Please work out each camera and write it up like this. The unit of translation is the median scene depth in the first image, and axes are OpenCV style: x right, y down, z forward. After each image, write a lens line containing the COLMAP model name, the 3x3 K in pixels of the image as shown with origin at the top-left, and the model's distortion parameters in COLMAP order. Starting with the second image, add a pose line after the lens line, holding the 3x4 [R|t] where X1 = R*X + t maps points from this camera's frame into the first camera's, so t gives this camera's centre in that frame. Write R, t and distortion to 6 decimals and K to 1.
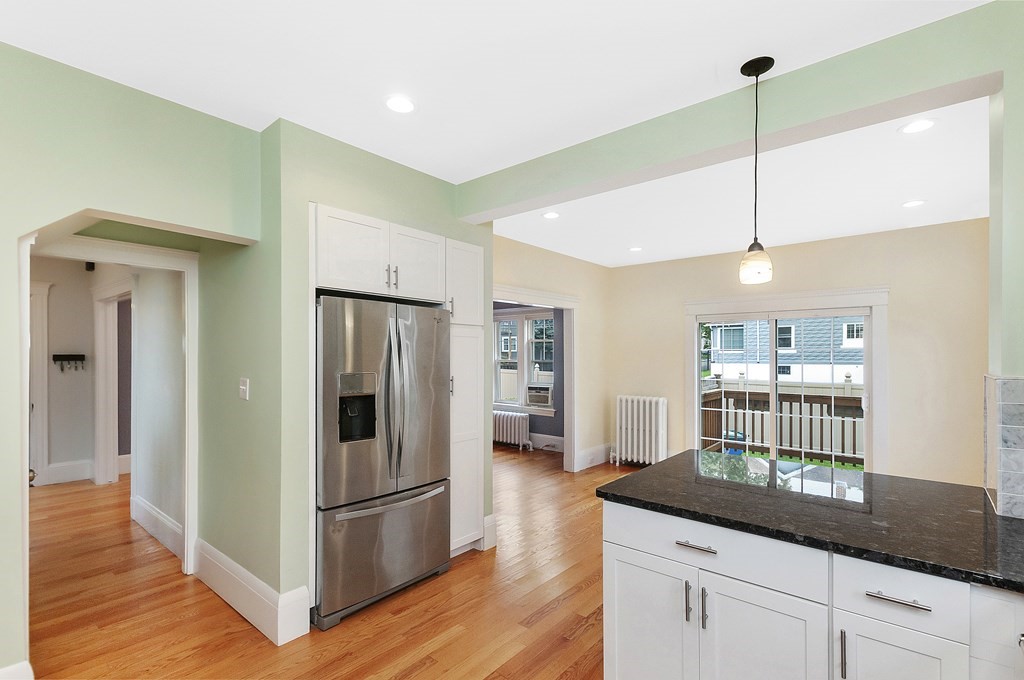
lens RADIAL K [[466.2, 0, 509.9], [0, 466.2, 338.4], [0, 0, 1]] dist [0.003855, -0.000279]
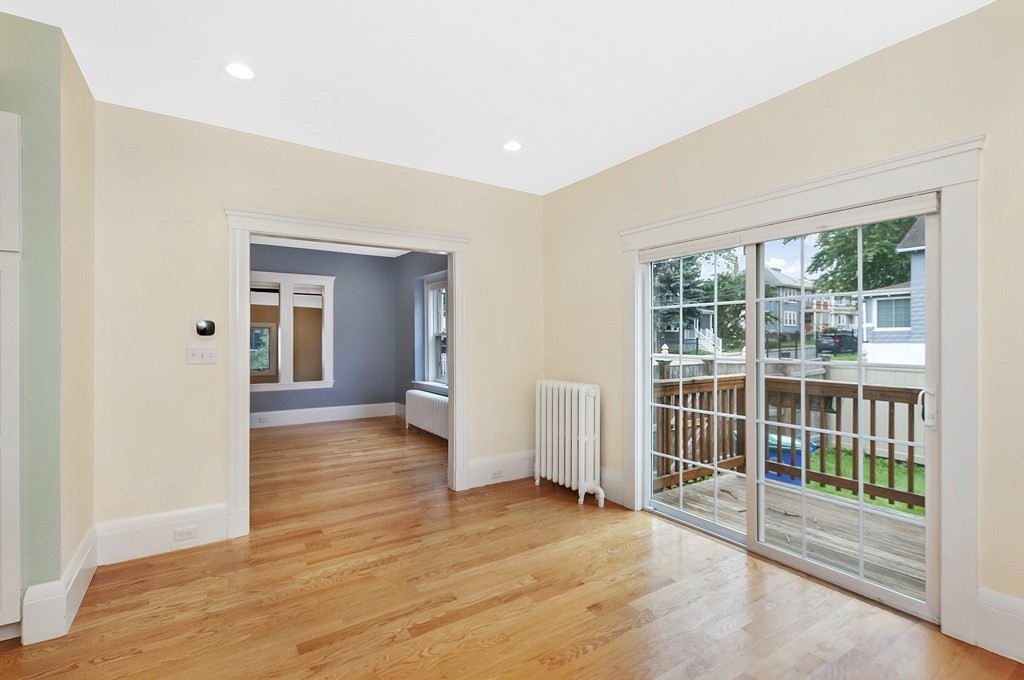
lens RADIAL K [[466.2, 0, 514.5], [0, 466.2, 342.7], [0, 0, 1]] dist [0.003855, -0.000279]
pose [[0.961230, -0.006460, -0.275672, 0.378835], [0.018340, 0.999010, 0.040539, 0.038339], [0.275137, -0.044024, 0.960397, 0.339530]]
